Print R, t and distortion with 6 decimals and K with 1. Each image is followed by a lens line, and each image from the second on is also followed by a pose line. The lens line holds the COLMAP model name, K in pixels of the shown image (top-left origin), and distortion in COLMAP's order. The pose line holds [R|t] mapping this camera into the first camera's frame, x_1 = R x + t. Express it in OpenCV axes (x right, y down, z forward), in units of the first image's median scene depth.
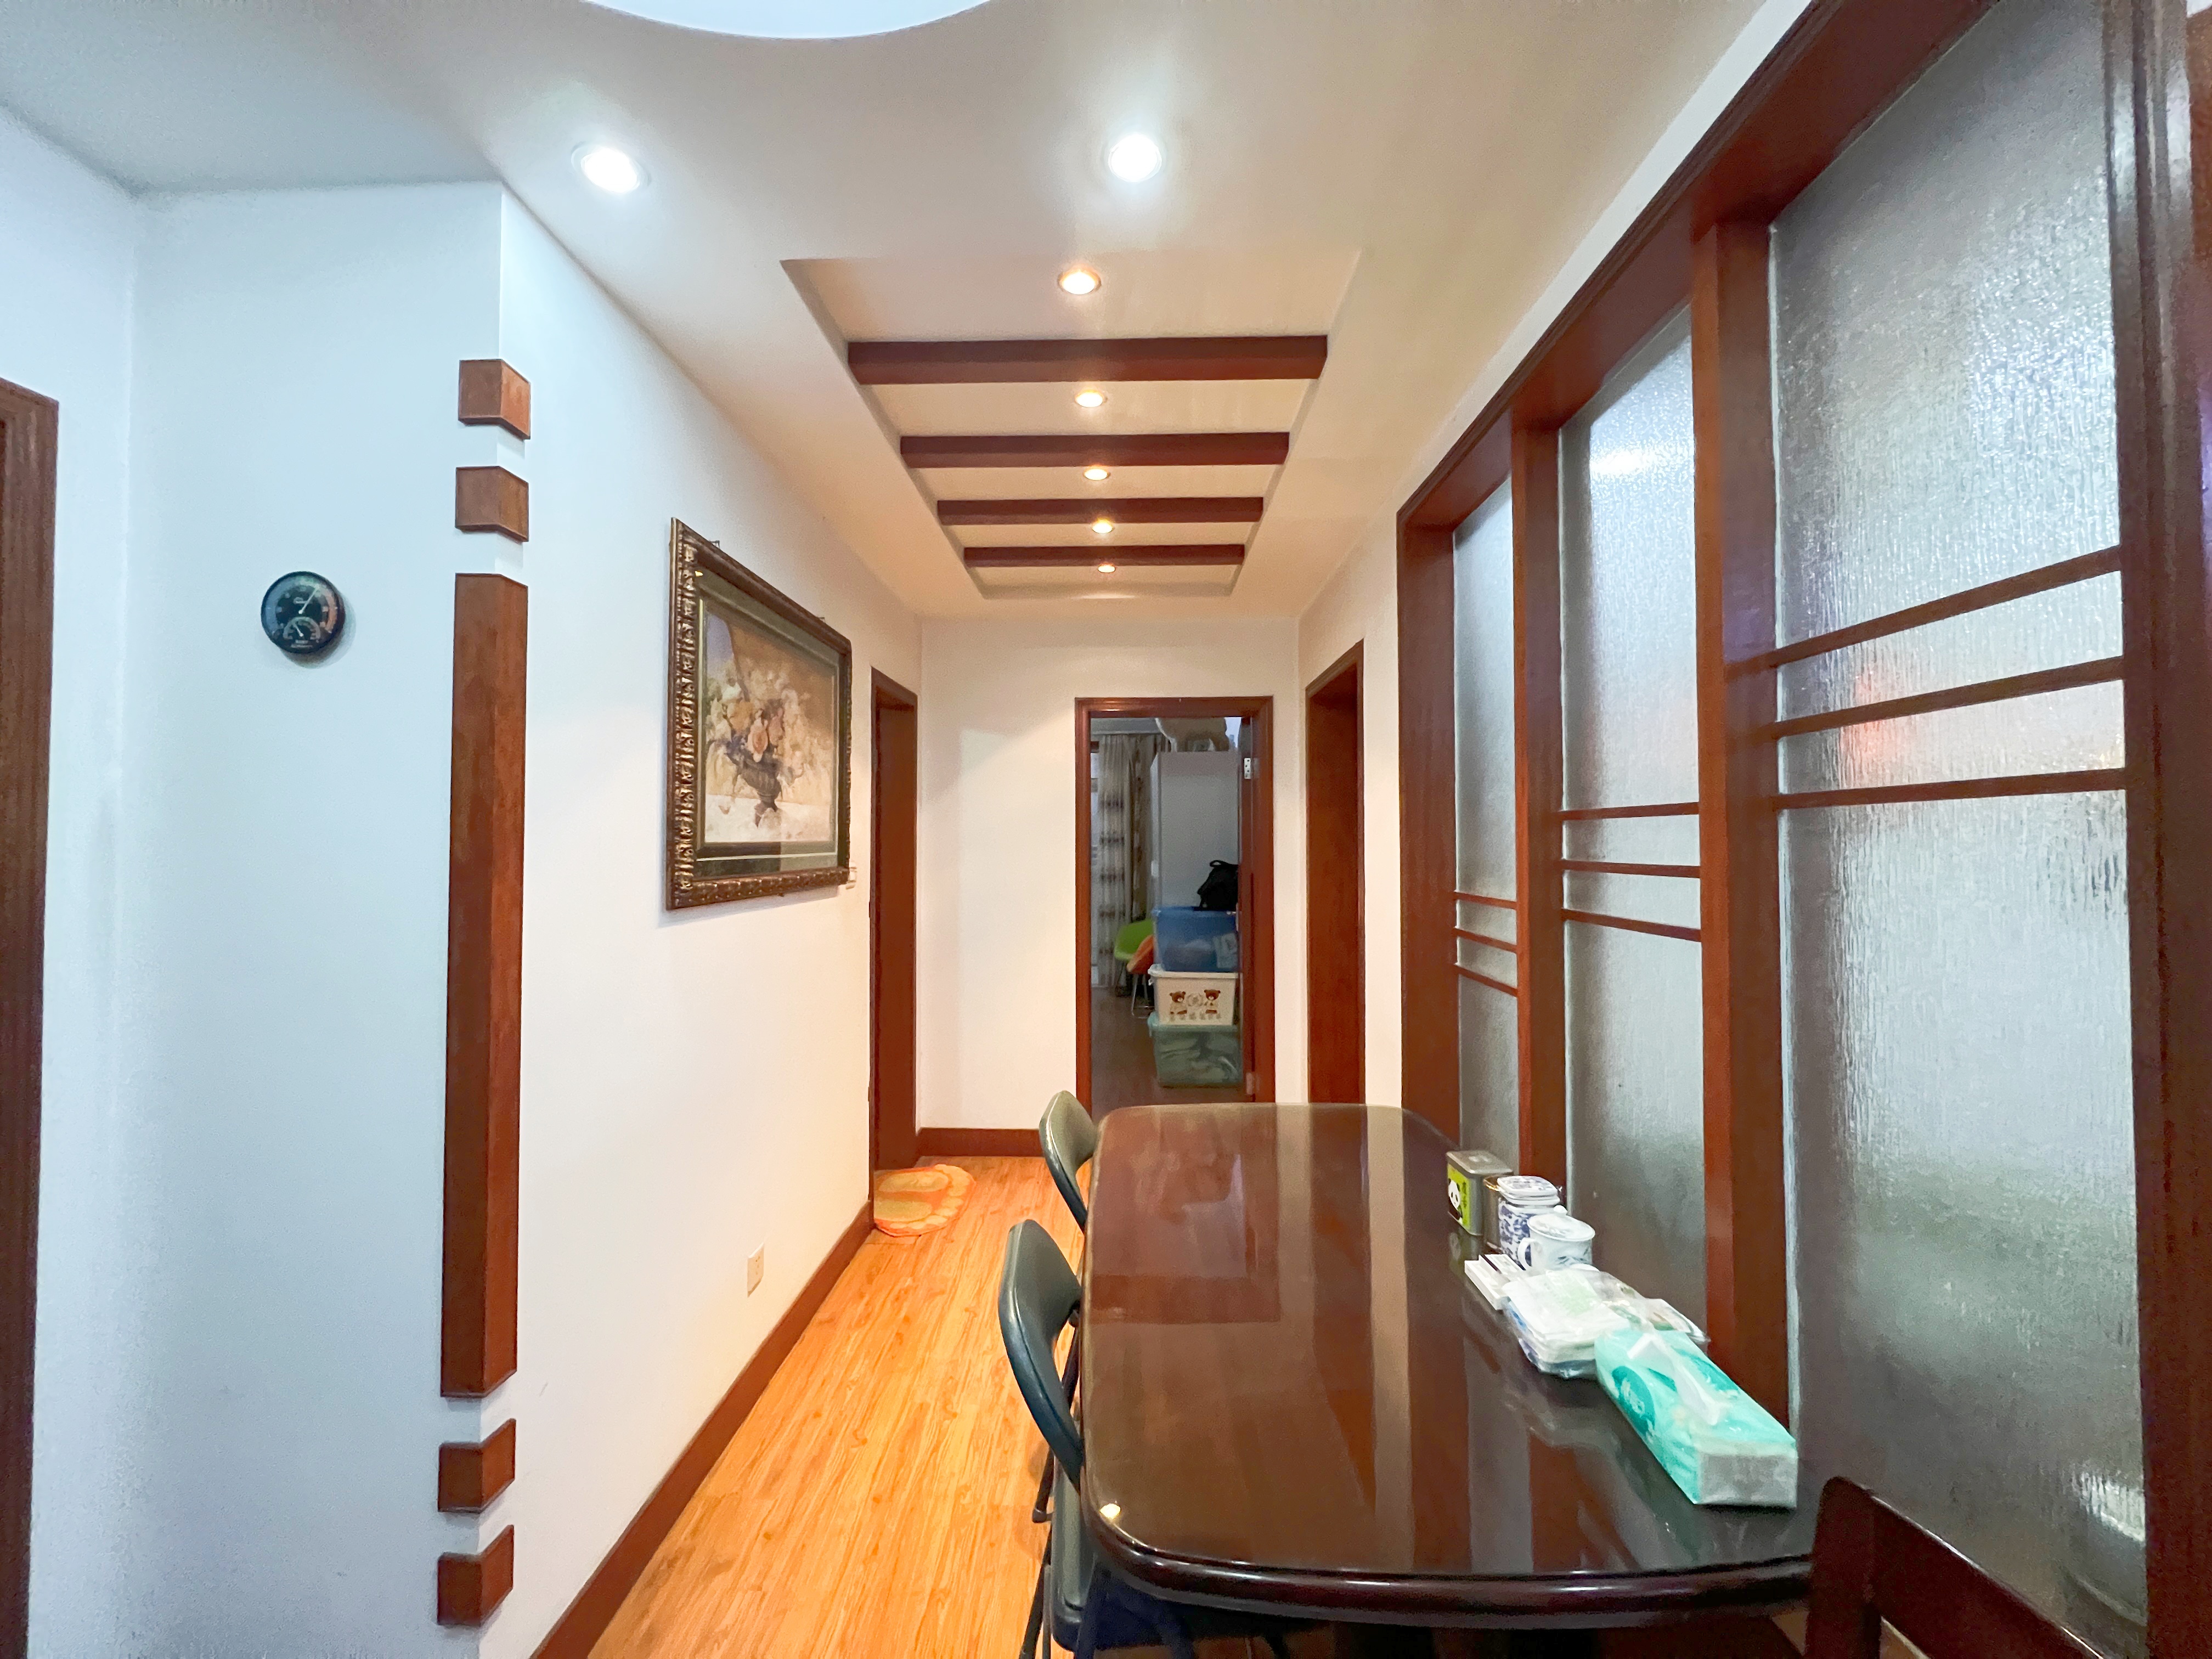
lens RADIAL K [[887.2, 0, 1107.8], [0, 887.2, 823.6], [0, 0, 1]] dist [0.011507, 0.000205]
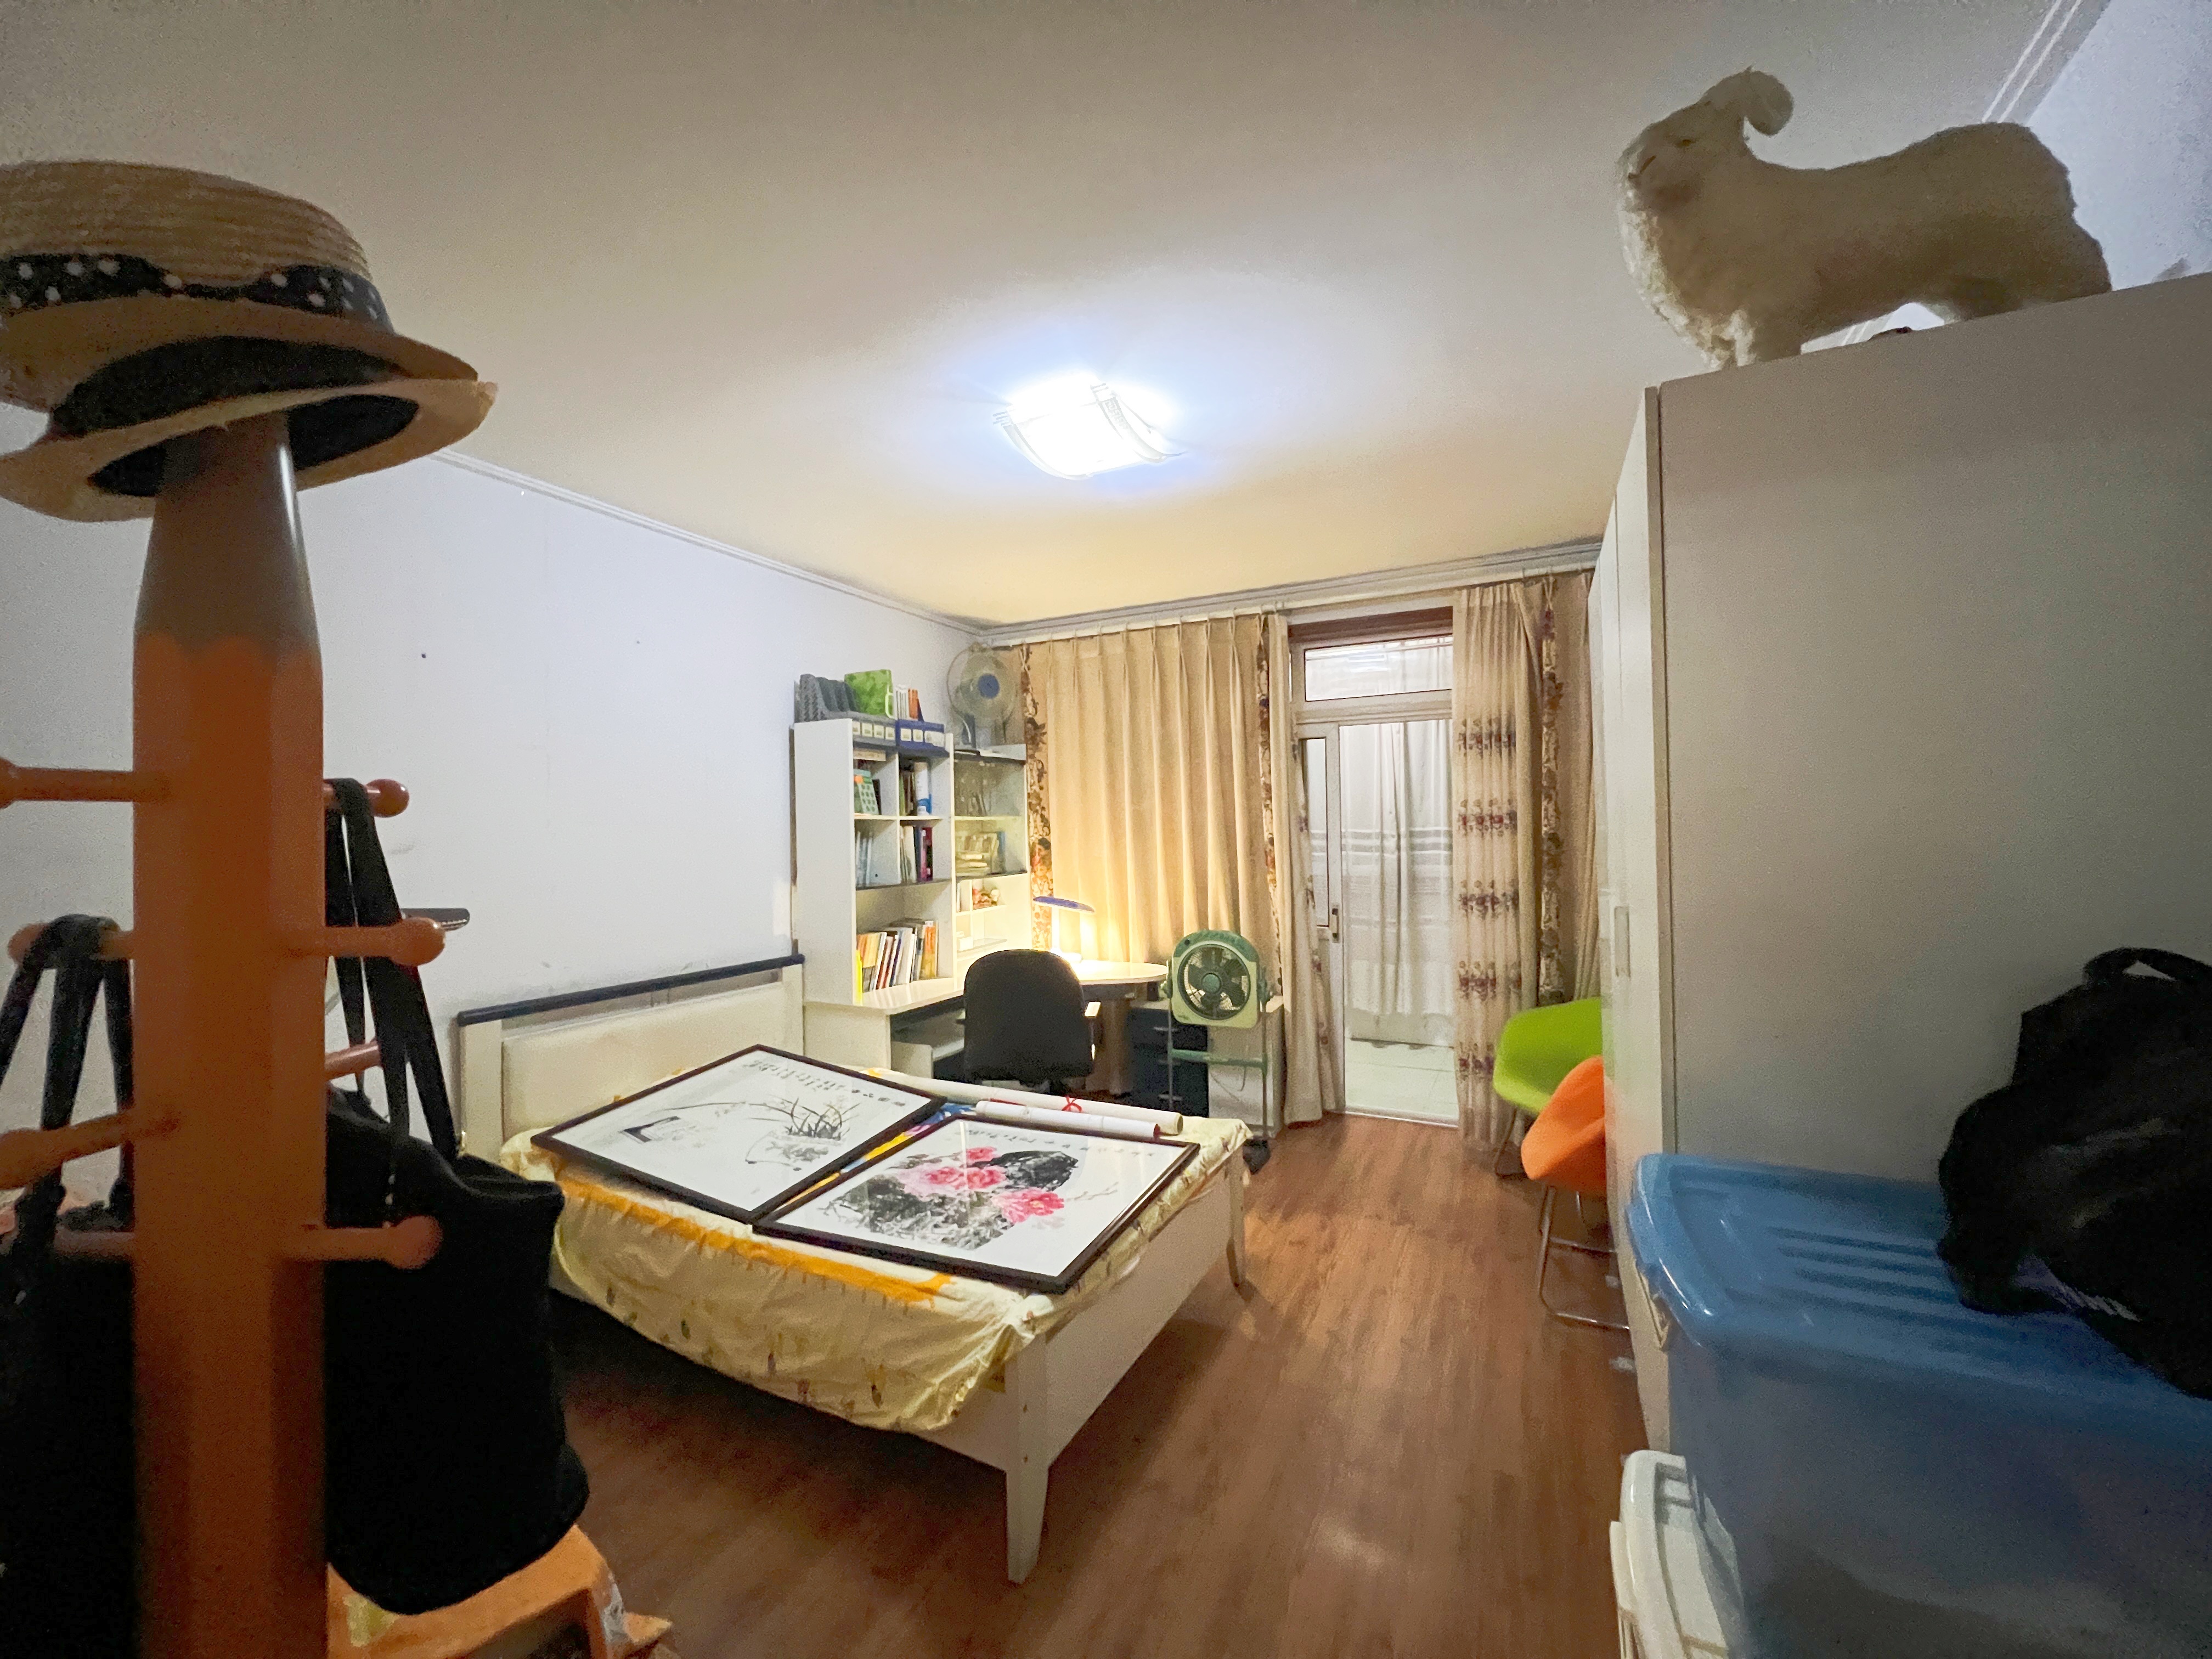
lens RADIAL K [[887.2, 0, 1105.4], [0, 887.2, 809.9], [0, 0, 1]] dist [0.011507, 0.000205]
pose [[0.910559, -0.011584, -0.413218, 0.132610], [0.019545, 0.999696, 0.015044, 0.028244], [0.412918, -0.021775, 0.910508, 4.470741]]
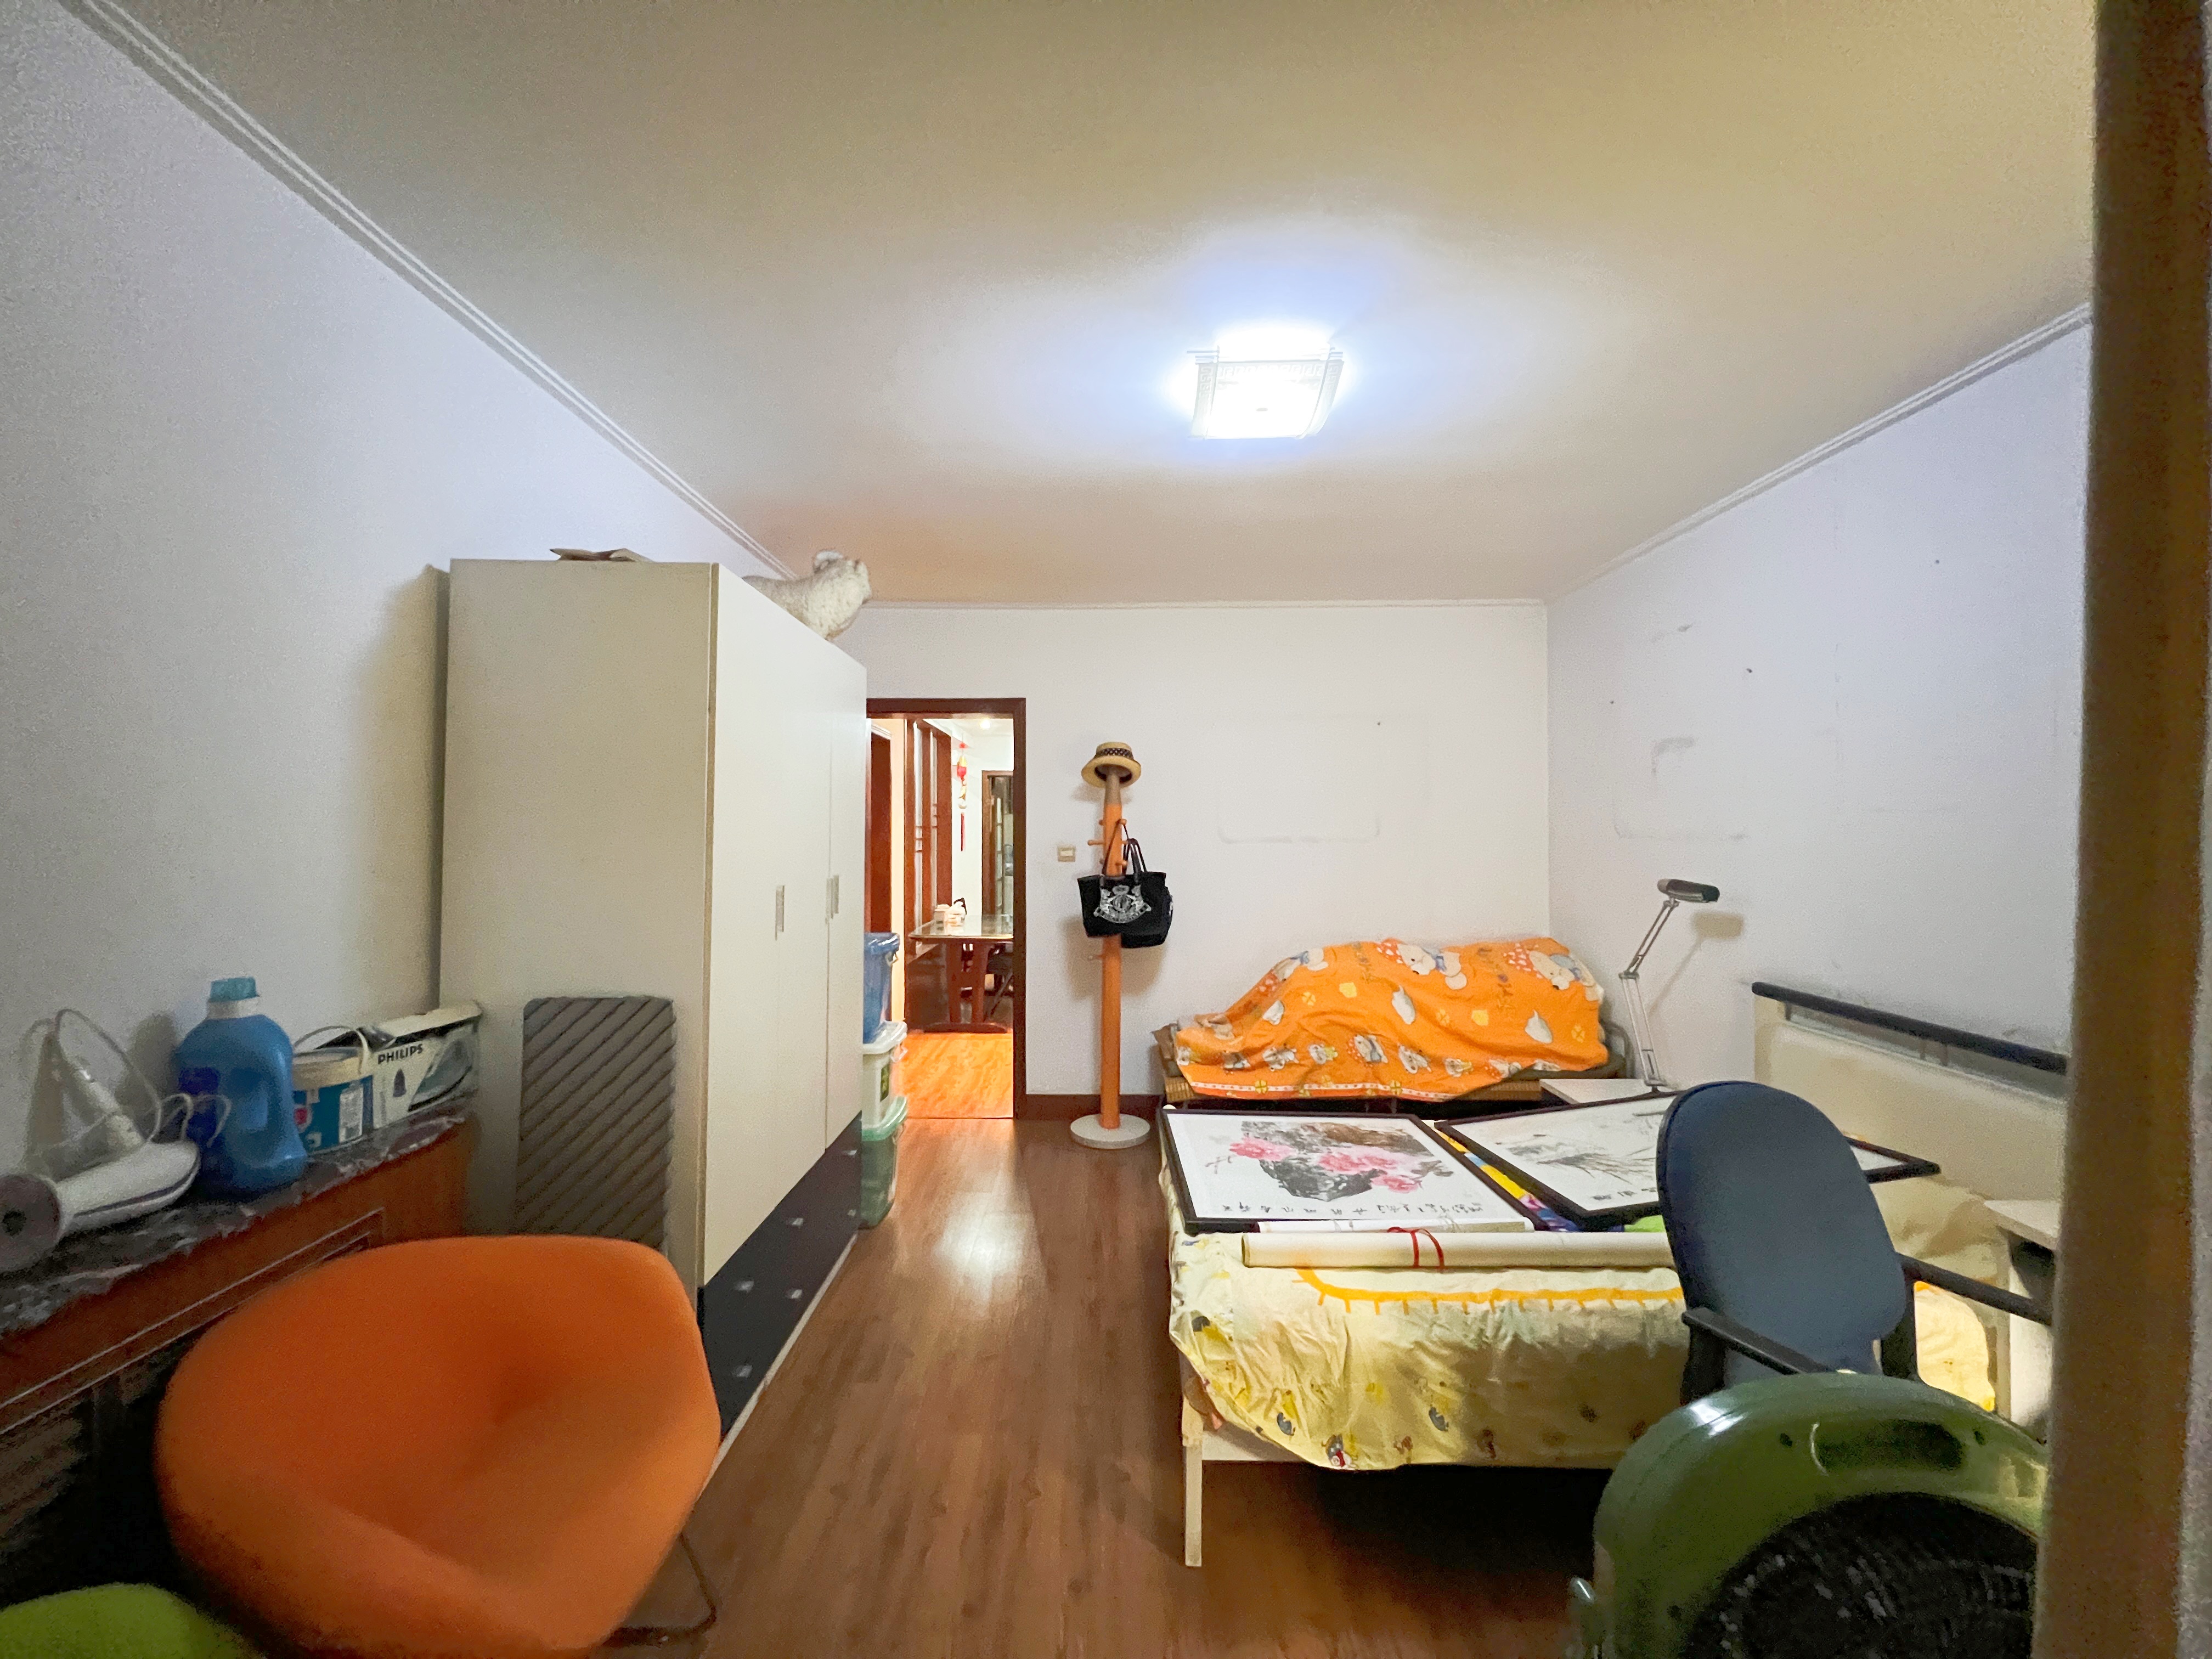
lens RADIAL K [[887.2, 0, 1102.3], [0, 887.2, 834.7], [0, 0, 1]] dist [0.011507, 0.000205]
pose [[-0.999413, 0.006436, -0.033650, -0.397259], [0.007209, 0.999712, -0.022898, 0.183118], [0.033493, -0.023127, -0.999171, 8.621048]]
